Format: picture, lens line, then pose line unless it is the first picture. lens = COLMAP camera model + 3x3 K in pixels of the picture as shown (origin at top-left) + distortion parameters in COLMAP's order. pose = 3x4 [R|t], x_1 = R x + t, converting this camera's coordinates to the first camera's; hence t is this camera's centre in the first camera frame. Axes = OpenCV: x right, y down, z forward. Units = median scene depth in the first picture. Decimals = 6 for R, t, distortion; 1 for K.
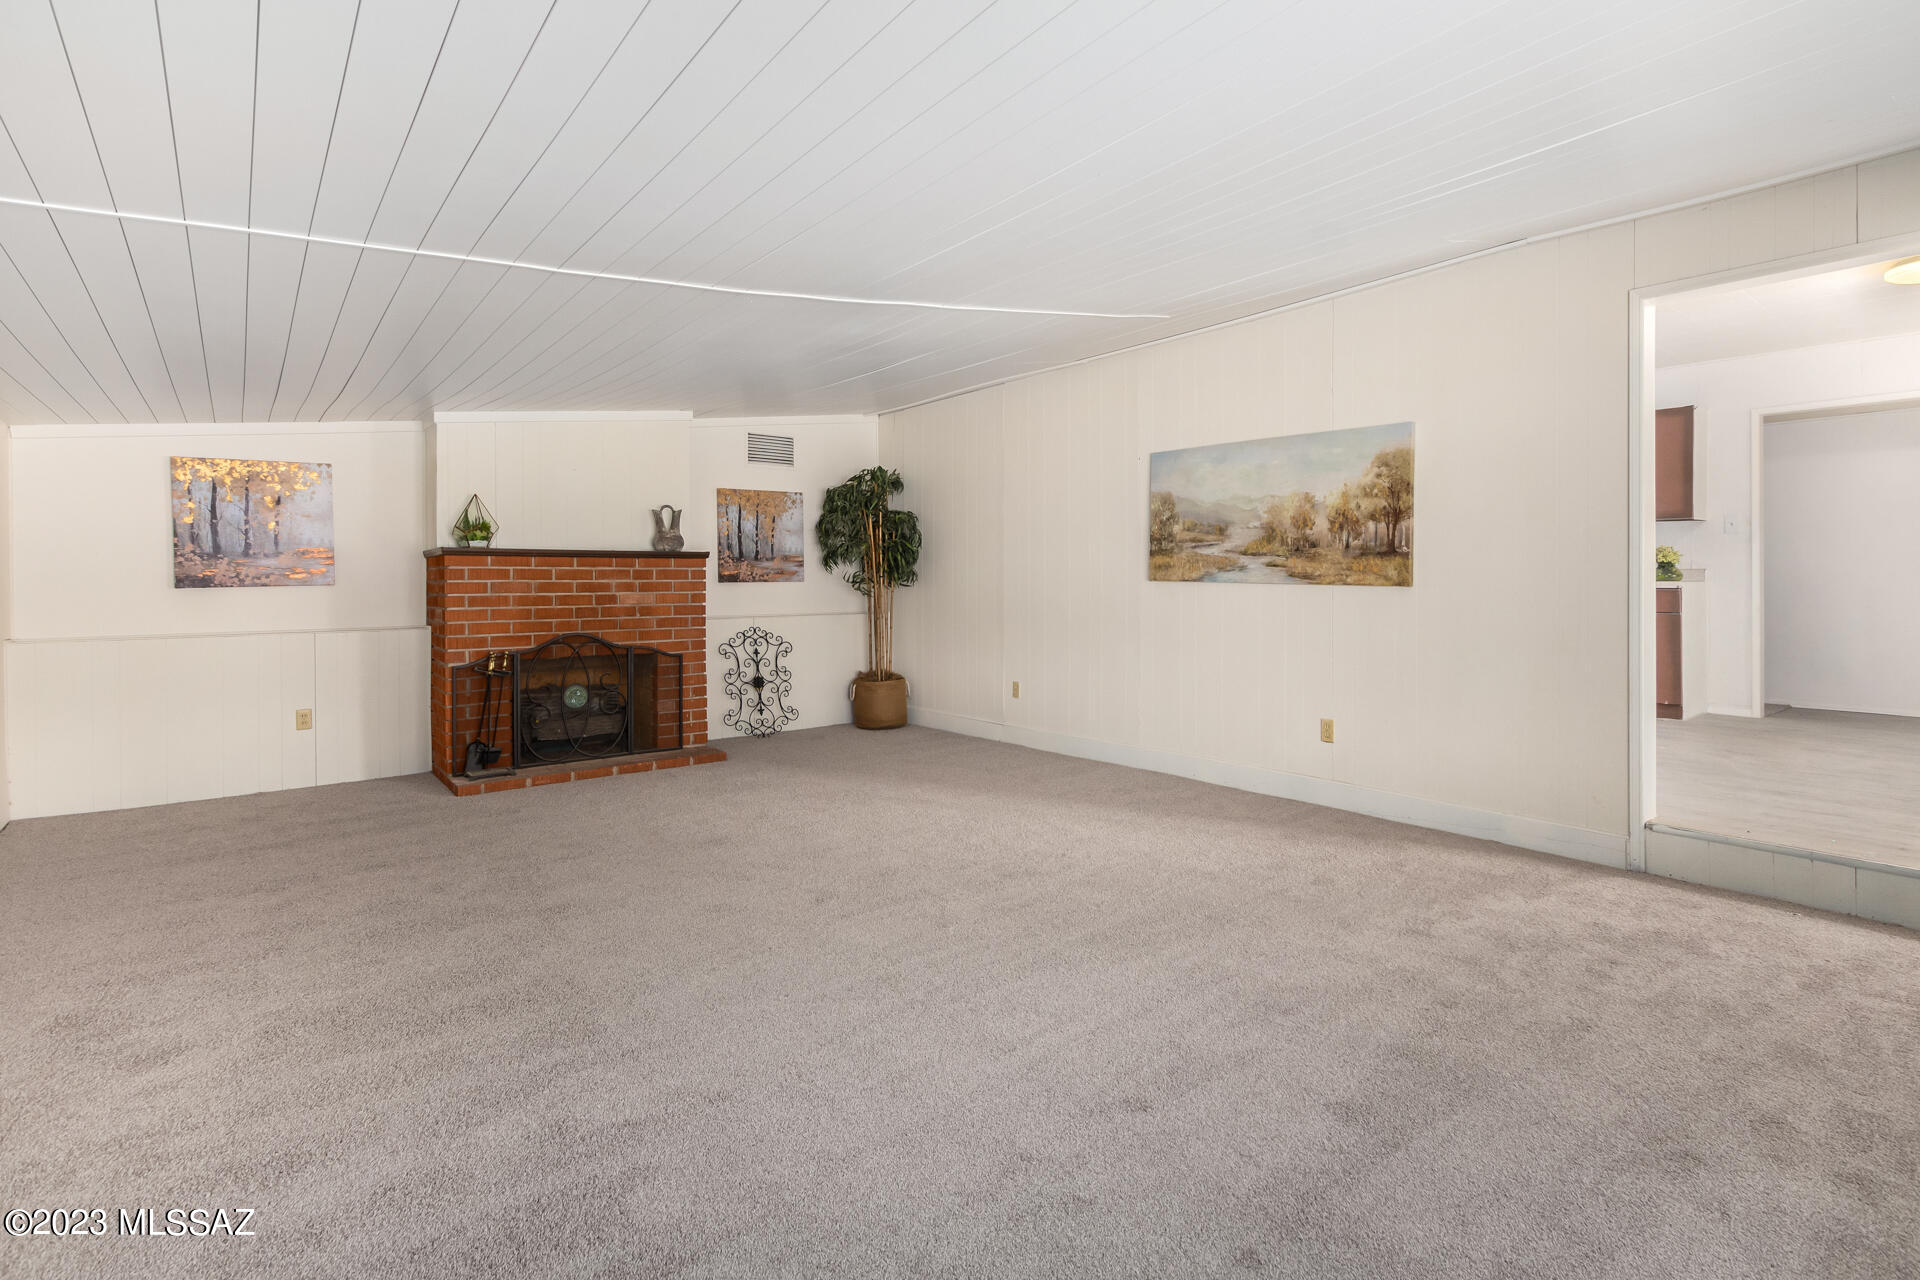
lens RADIAL K [[890.8, 0, 969.0], [0, 890.8, 588.1], [0, 0, 1]] dist [-0.000804, -0.000309]
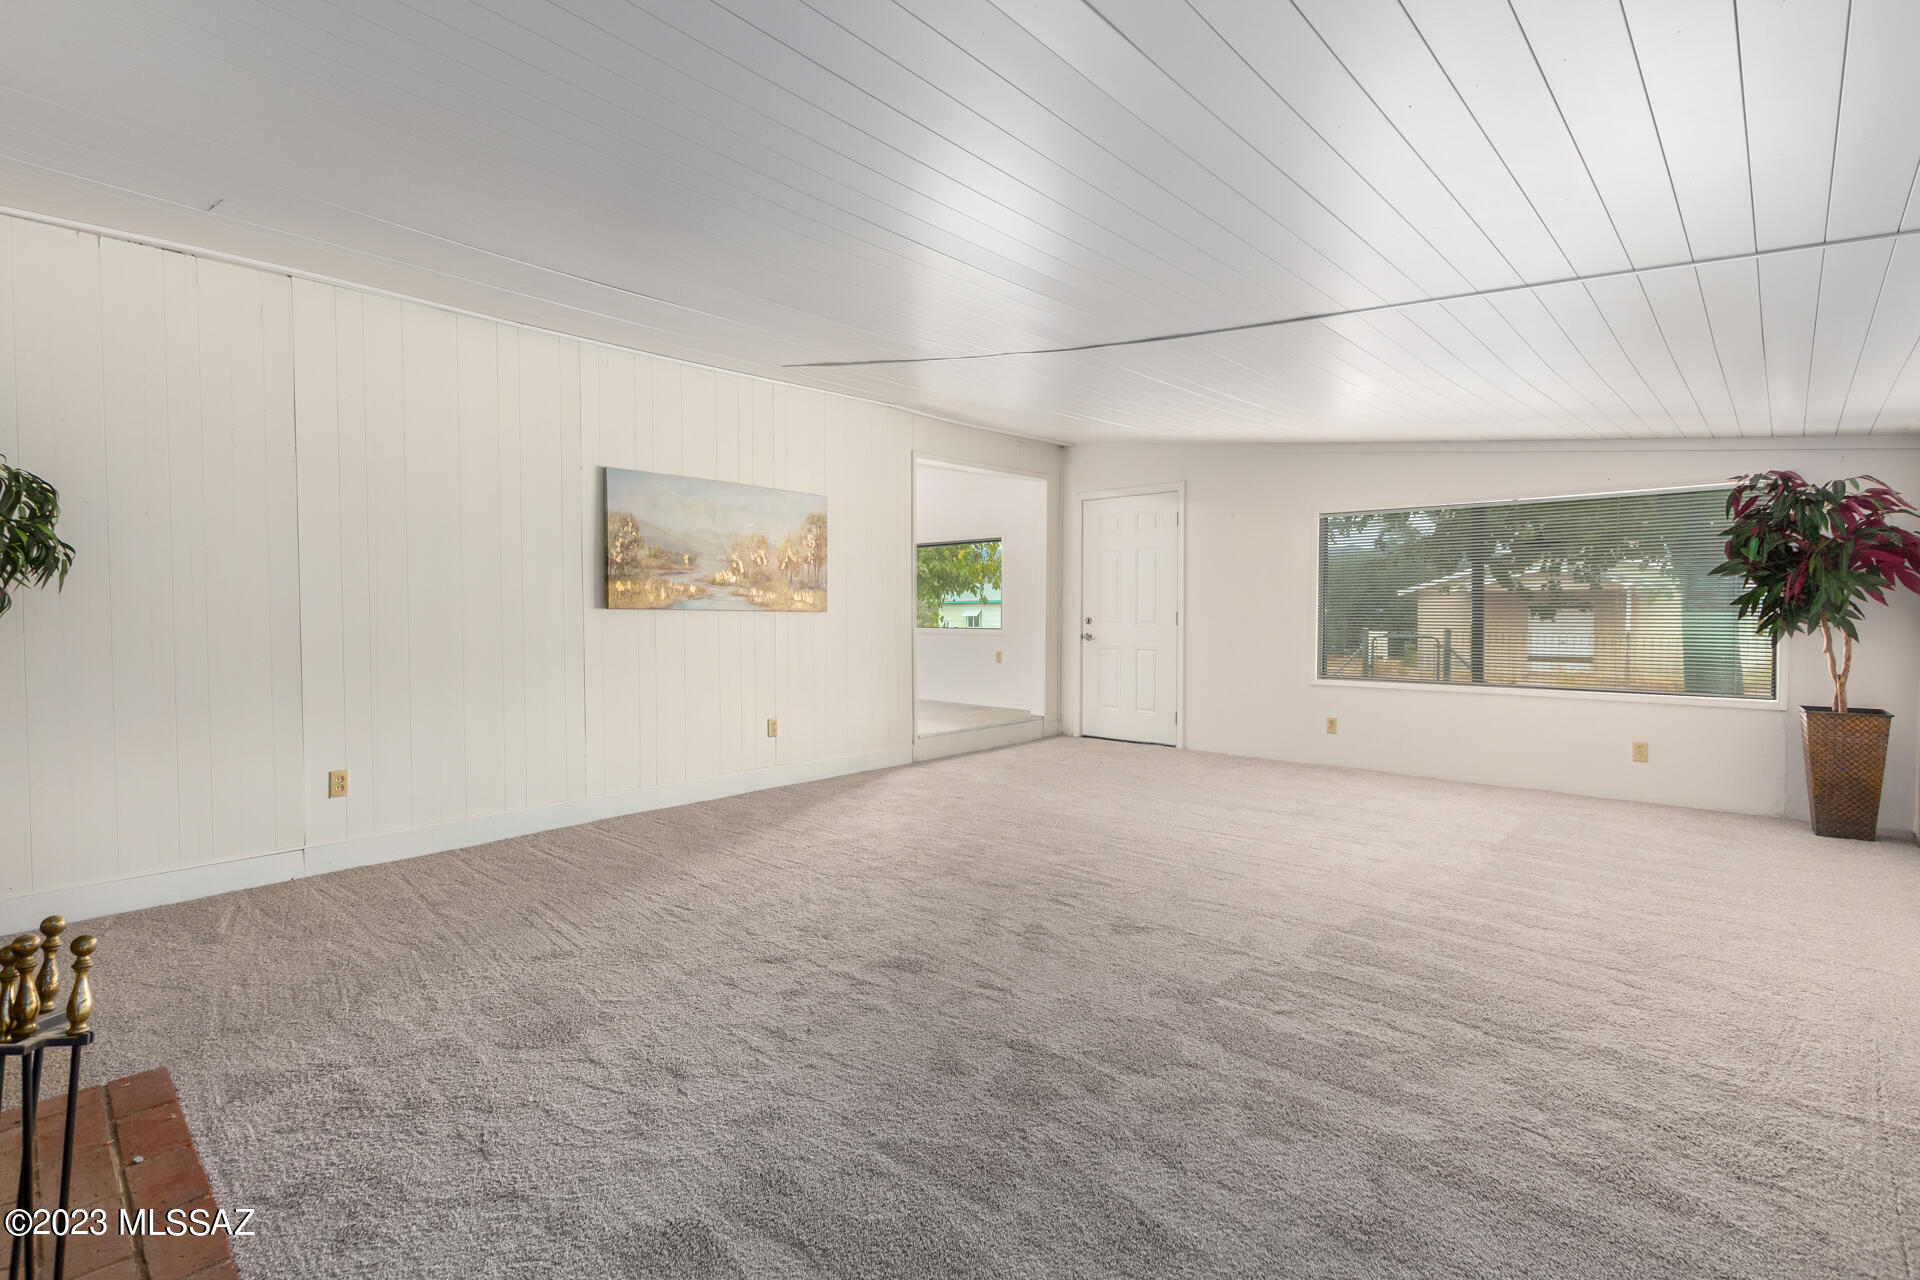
lens RADIAL K [[890.8, 0, 959.0], [0, 890.8, 625.7], [0, 0, 1]] dist [-0.000804, -0.000309]
pose [[-0.140353, -0.020202, 0.989895, -1.150814], [0.010554, 0.999704, 0.021898, -0.011192], [-0.990045, 0.013521, -0.140099, 1.213863]]
